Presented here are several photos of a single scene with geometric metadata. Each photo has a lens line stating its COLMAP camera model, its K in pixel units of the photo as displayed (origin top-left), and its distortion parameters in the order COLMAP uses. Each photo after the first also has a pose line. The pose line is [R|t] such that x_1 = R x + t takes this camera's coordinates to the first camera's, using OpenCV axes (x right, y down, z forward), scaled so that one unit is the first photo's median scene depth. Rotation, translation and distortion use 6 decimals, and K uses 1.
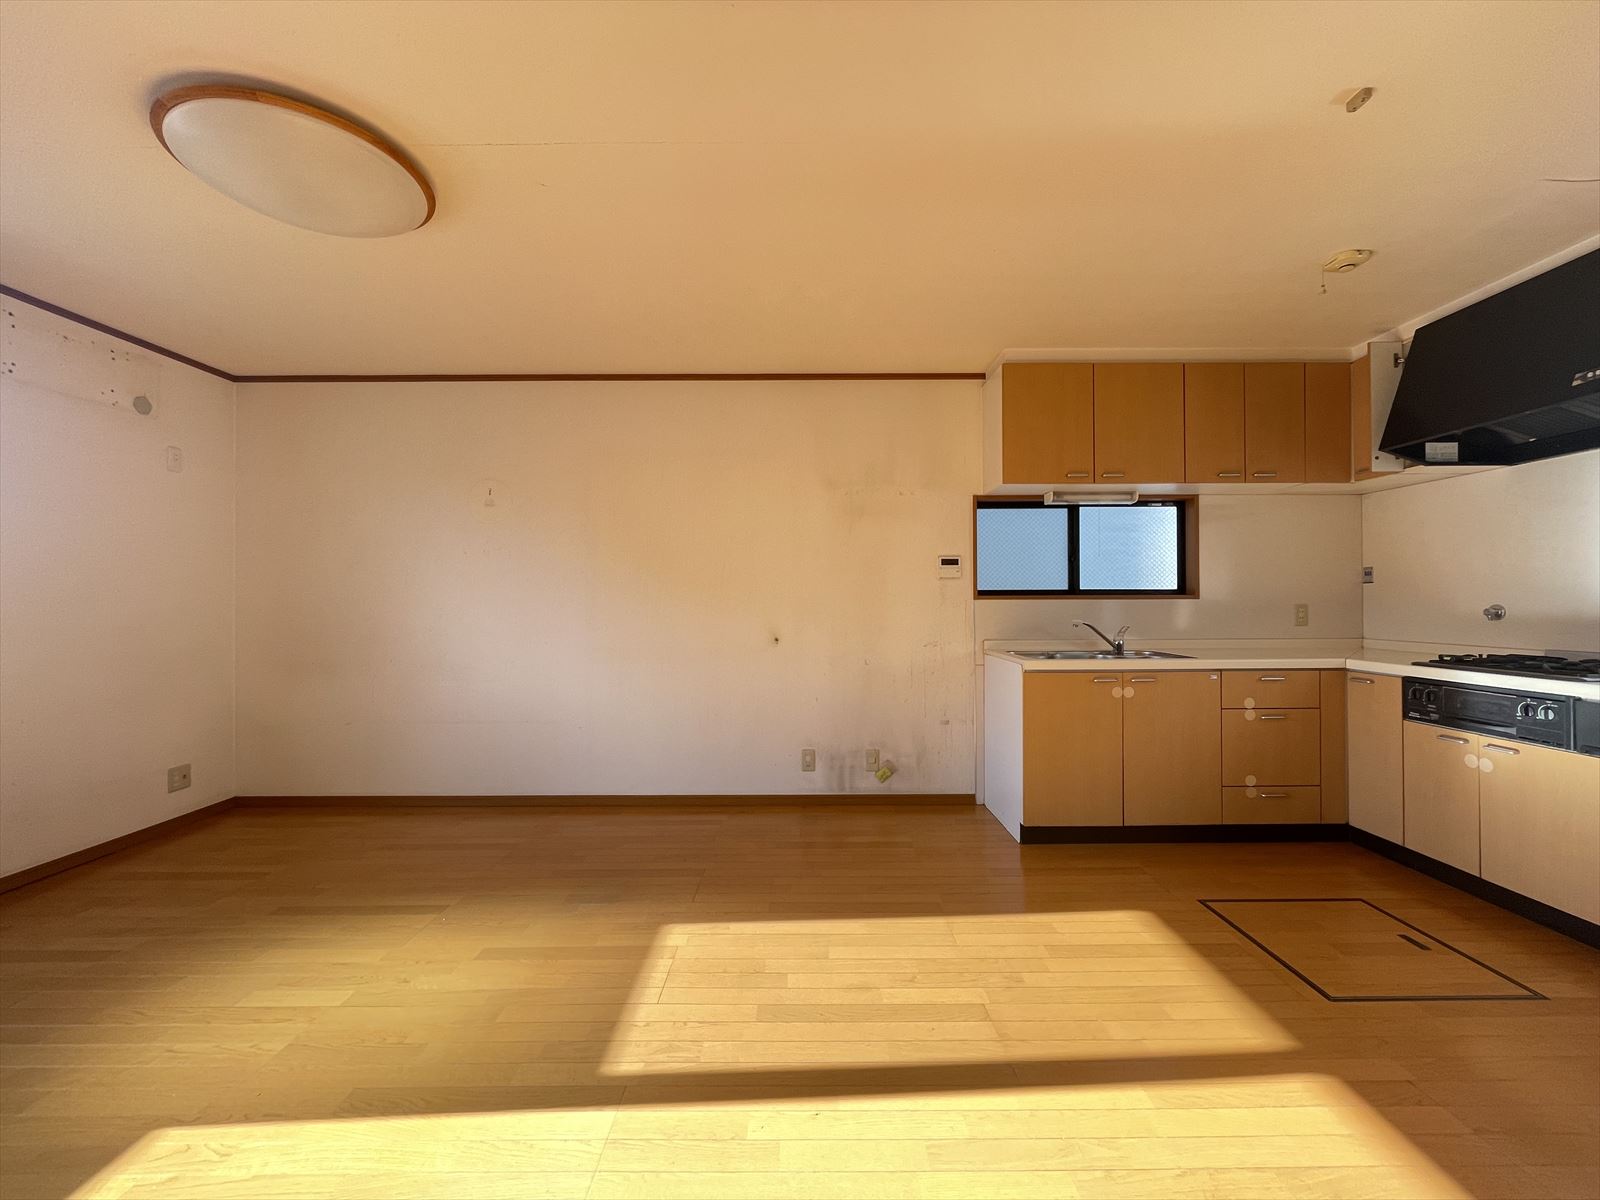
lens RADIAL K [[648.5, 0, 799.4], [0, 648.5, 598.4], [0, 0, 1]] dist [-0.002920, -0.000408]
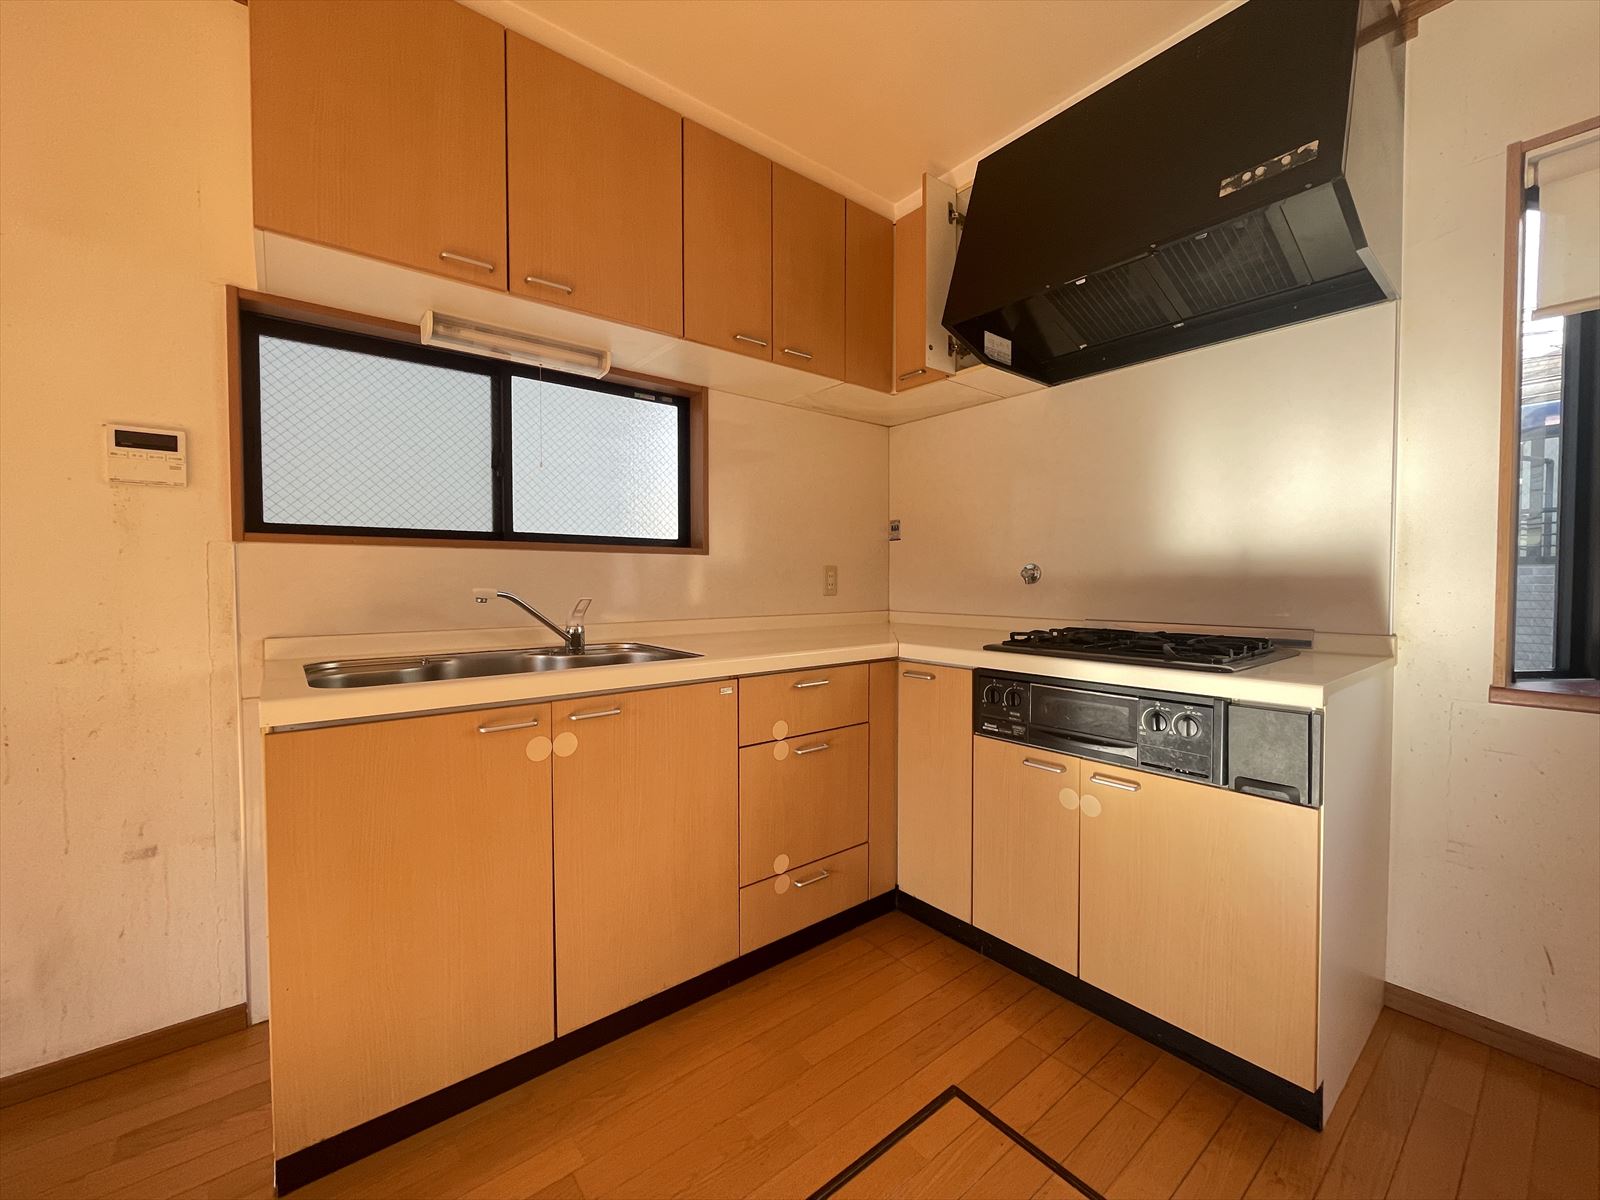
lens RADIAL K [[648.5, 0, 802.9], [0, 648.5, 597.4], [0, 0, 1]] dist [-0.002920, -0.000408]
pose [[0.777468, -0.013896, 0.628769, 0.343959], [-0.005839, 0.999553, 0.029310, 0.027524], [-0.628895, -0.026459, 0.777040, 0.532084]]
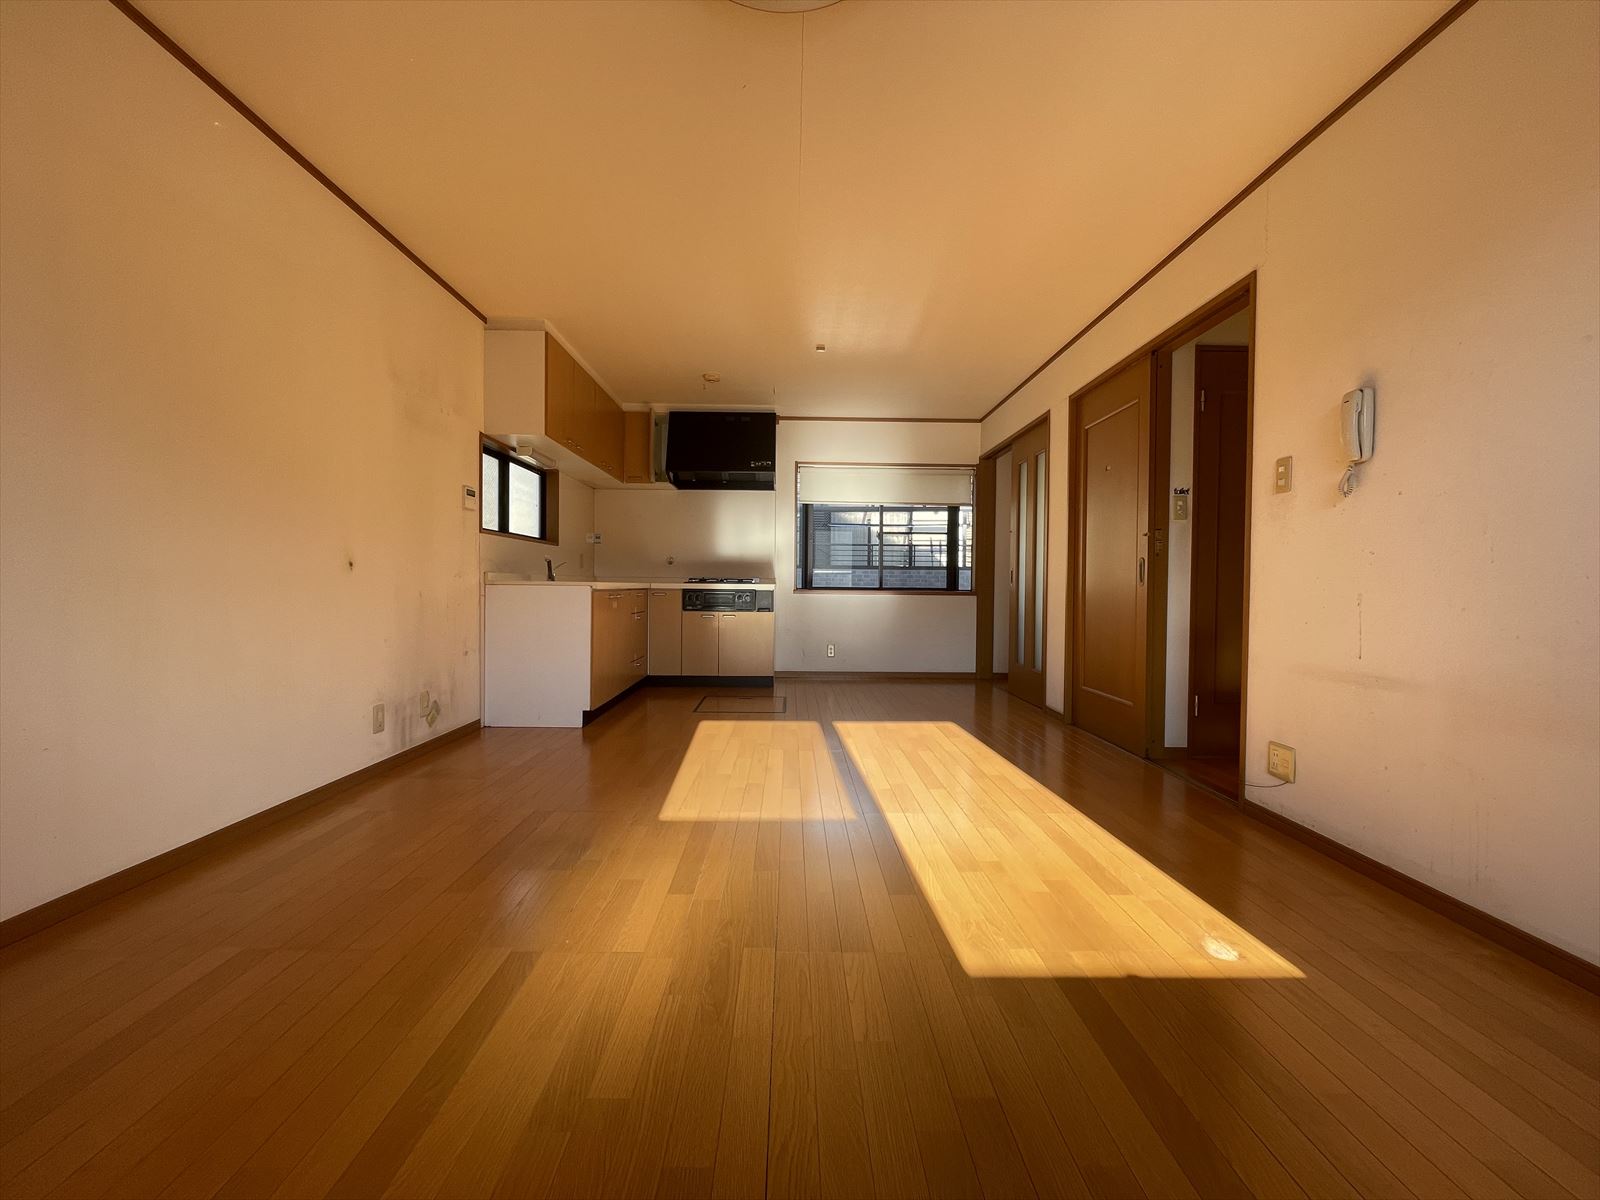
lens RADIAL K [[648.5, 0, 804.7], [0, 648.5, 592.3], [0, 0, 1]] dist [-0.002920, -0.000408]
pose [[-0.021288, -0.006469, 0.999752, -0.924076], [-0.012997, 0.999896, 0.006193, 0.099382], [-0.999689, -0.012862, -0.021370, 0.590228]]
